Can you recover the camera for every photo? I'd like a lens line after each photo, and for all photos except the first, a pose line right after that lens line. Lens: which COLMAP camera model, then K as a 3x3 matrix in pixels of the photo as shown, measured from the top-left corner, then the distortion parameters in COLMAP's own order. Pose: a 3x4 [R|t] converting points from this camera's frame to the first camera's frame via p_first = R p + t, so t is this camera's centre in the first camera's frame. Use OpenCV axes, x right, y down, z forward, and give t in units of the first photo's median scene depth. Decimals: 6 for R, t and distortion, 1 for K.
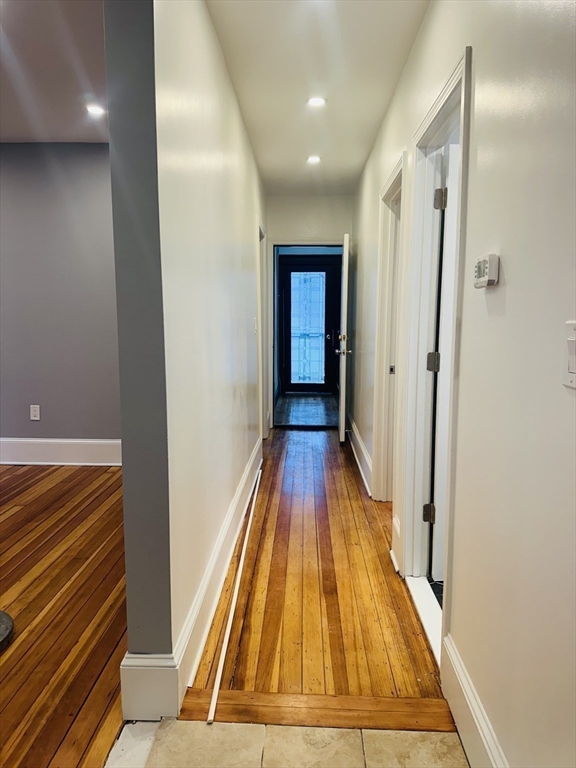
lens RADIAL K [[536.8, 0, 286.9], [0, 536.8, 381.2], [0, 0, 1]] dist [0.057345, -0.058482]
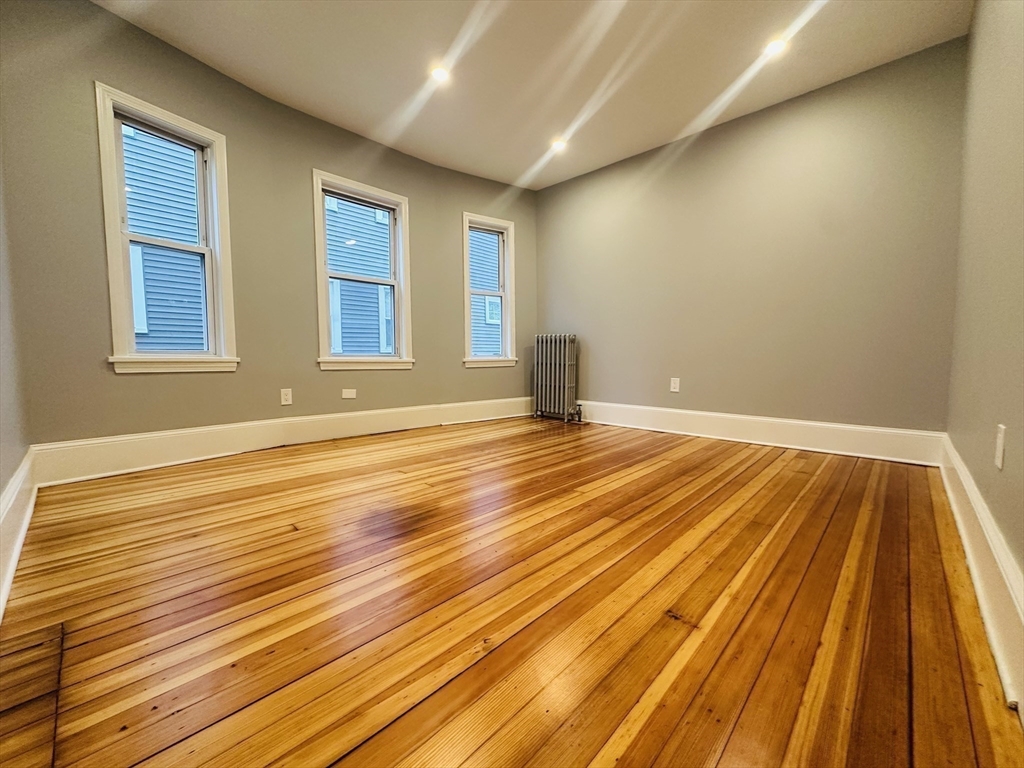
lens RADIAL K [[406.7, 0, 509.7], [0, 406.7, 383.5], [0, 0, 1]] dist [-0.003569, 0.000483]
pose [[0.734331, 0.028542, -0.678192, -0.210213], [-0.062172, 0.997744, -0.025328, 0.130636], [0.675939, 0.060764, 0.734449, 0.240686]]
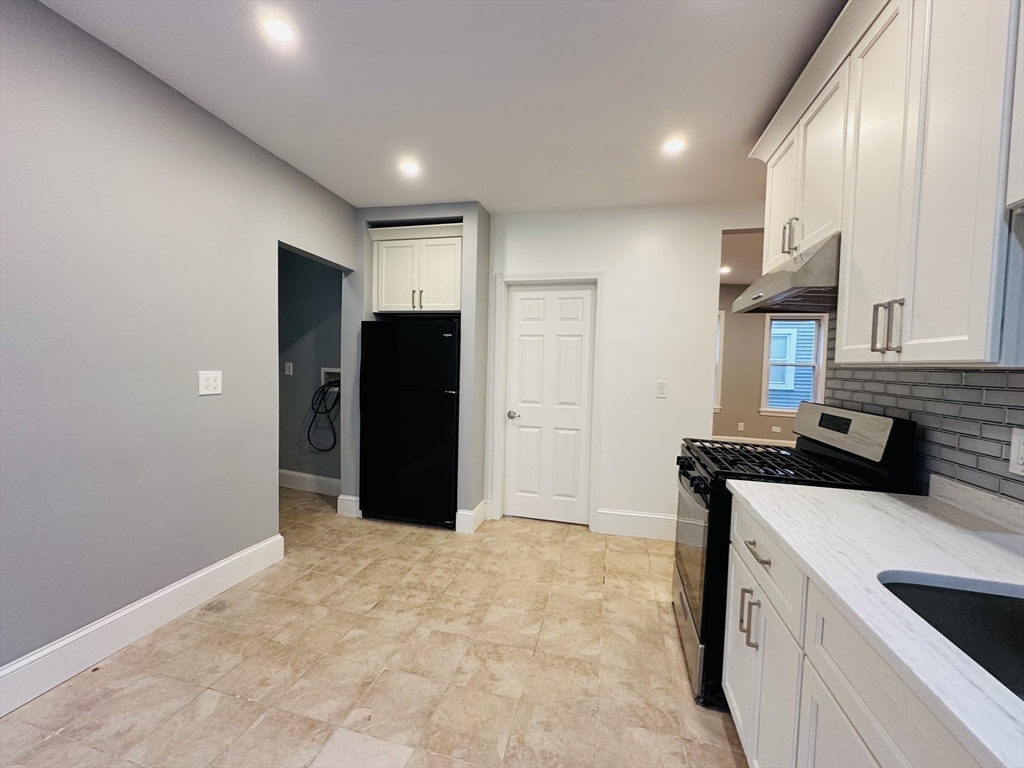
lens RADIAL K [[406.7, 0, 512.4], [0, 406.7, 383.1], [0, 0, 1]] dist [-0.003569, 0.000483]
pose [[-0.211777, 0.030176, -0.976852, 0.839154], [-0.137917, 0.988598, 0.060439, 0.001303], [0.967538, 0.147524, -0.205201, -0.088805]]
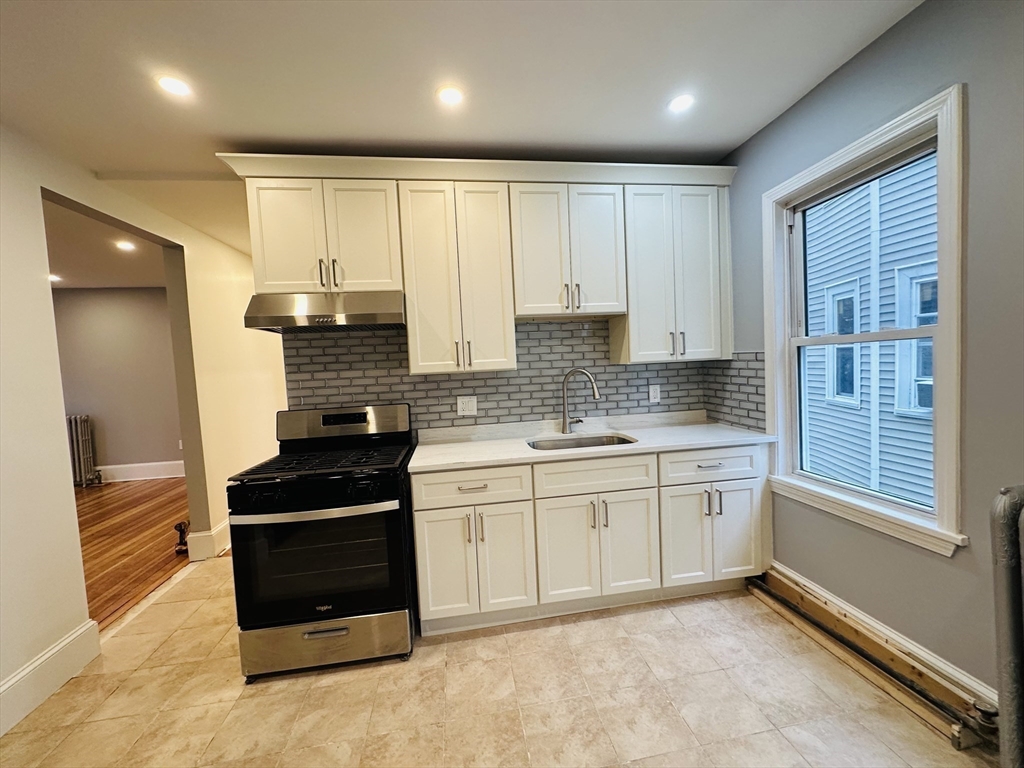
lens RADIAL K [[406.7, 0, 511.9], [0, 406.7, 382.7], [0, 0, 1]] dist [-0.003569, 0.000483]
pose [[0.982307, -0.068382, 0.174349, 0.421143], [0.079035, 0.995359, -0.054904, 0.024455], [-0.169786, 0.067713, 0.983152, -0.526063]]
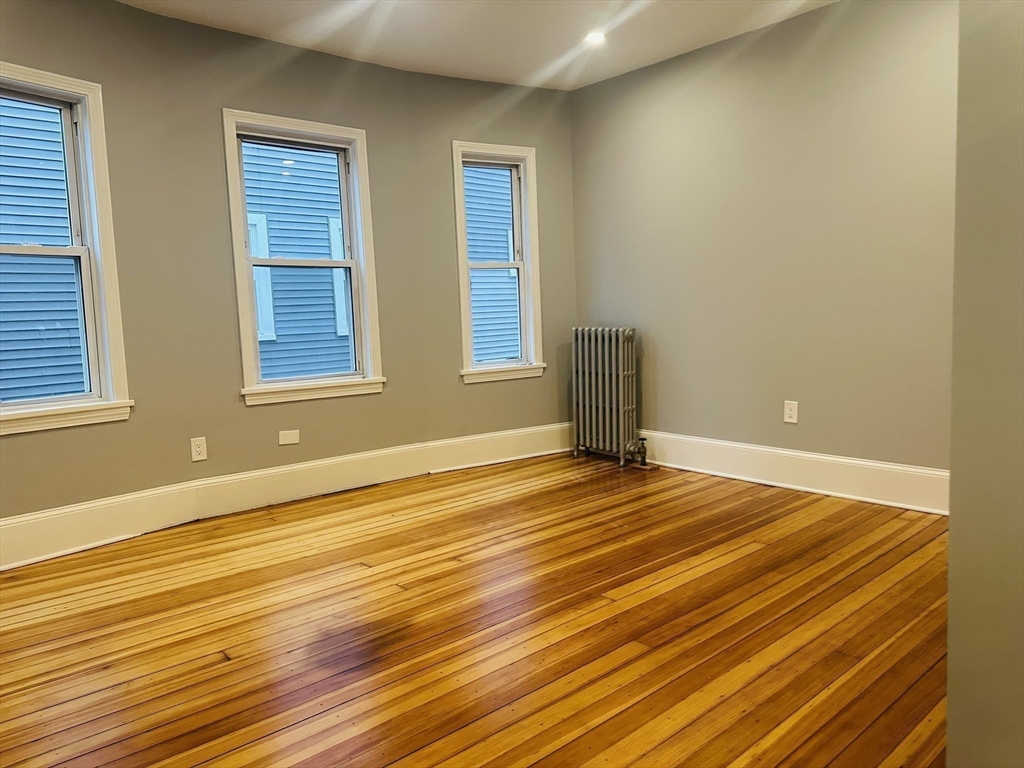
lens RADIAL K [[715.7, 0, 507.8], [0, 715.7, 378.6], [0, 0, 1]] dist [0.057345, -0.058482]
pose [[0.679345, 0.033737, -0.733043, -0.054889], [-0.039297, 0.999182, 0.009567, 0.029379], [0.732766, 0.022307, 0.680115, 0.160072]]
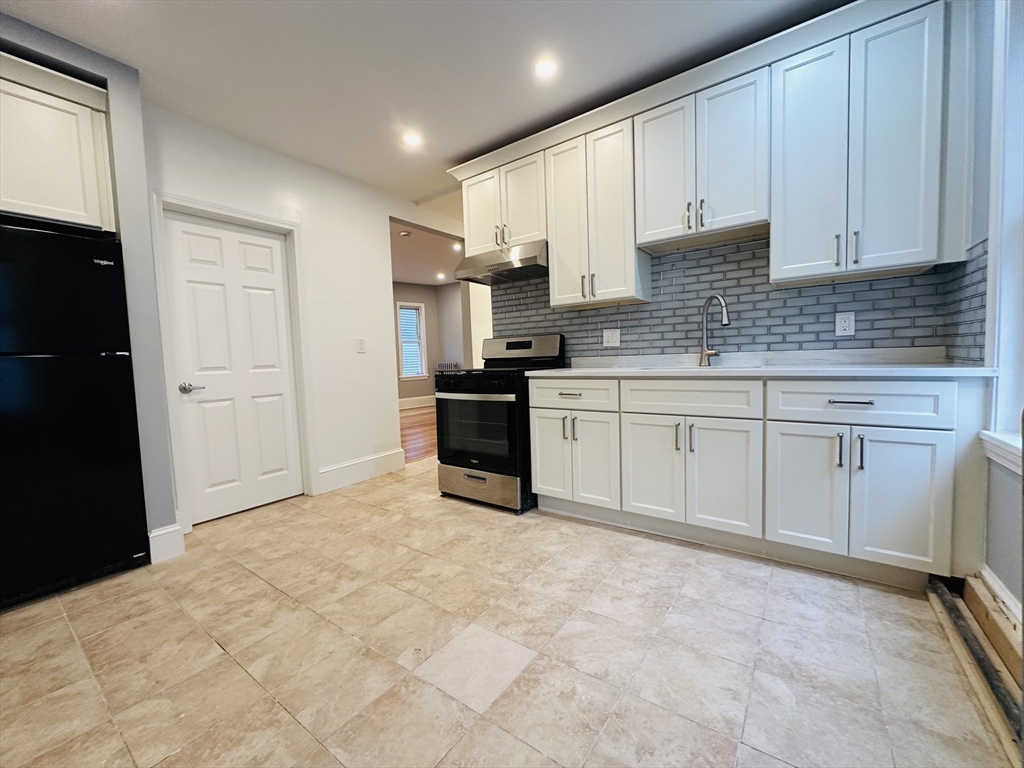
lens RADIAL K [[406.7, 0, 511.6], [0, 406.7, 382.4], [0, 0, 1]] dist [-0.003569, 0.000483]
pose [[0.823828, -0.004425, -0.566823, 0.770003], [-0.021056, 0.999041, -0.038402, 0.146058], [0.566449, 0.043572, 0.822944, -0.563786]]
